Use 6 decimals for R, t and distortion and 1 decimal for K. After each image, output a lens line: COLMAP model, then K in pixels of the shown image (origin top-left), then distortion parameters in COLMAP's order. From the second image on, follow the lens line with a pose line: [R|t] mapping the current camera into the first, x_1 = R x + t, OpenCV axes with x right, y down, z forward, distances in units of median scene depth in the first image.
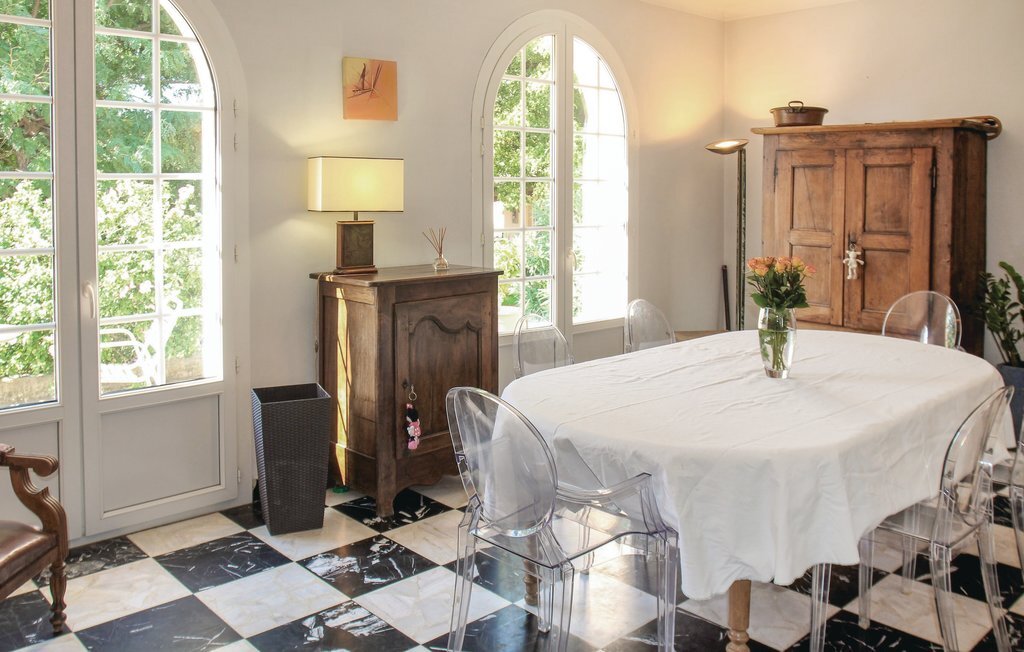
lens RADIAL K [[868.1, 0, 515.4], [0, 868.1, 317.9], [0, 0, 1]] dist [-0.092022, 0.063959]
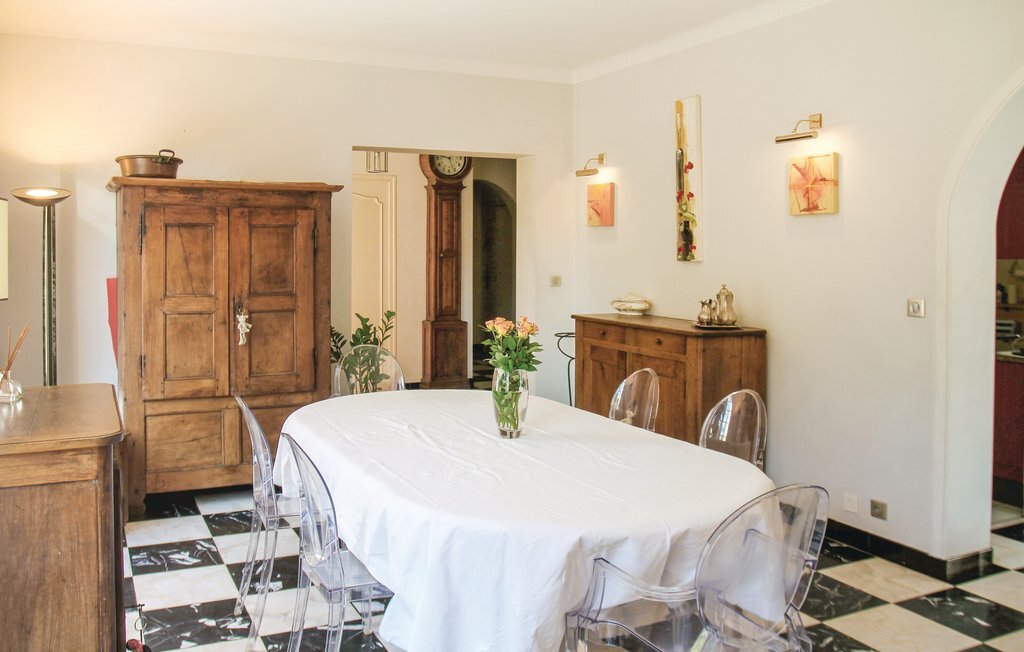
lens RADIAL K [[868.1, 0, 510.0], [0, 868.1, 329.2], [0, 0, 1]] dist [-0.092022, 0.063959]
pose [[0.281829, -0.085125, 0.955681, -0.431577], [0.135126, 0.989650, 0.048302, -0.068325], [-0.949902, 0.115525, 0.290415, 0.444857]]
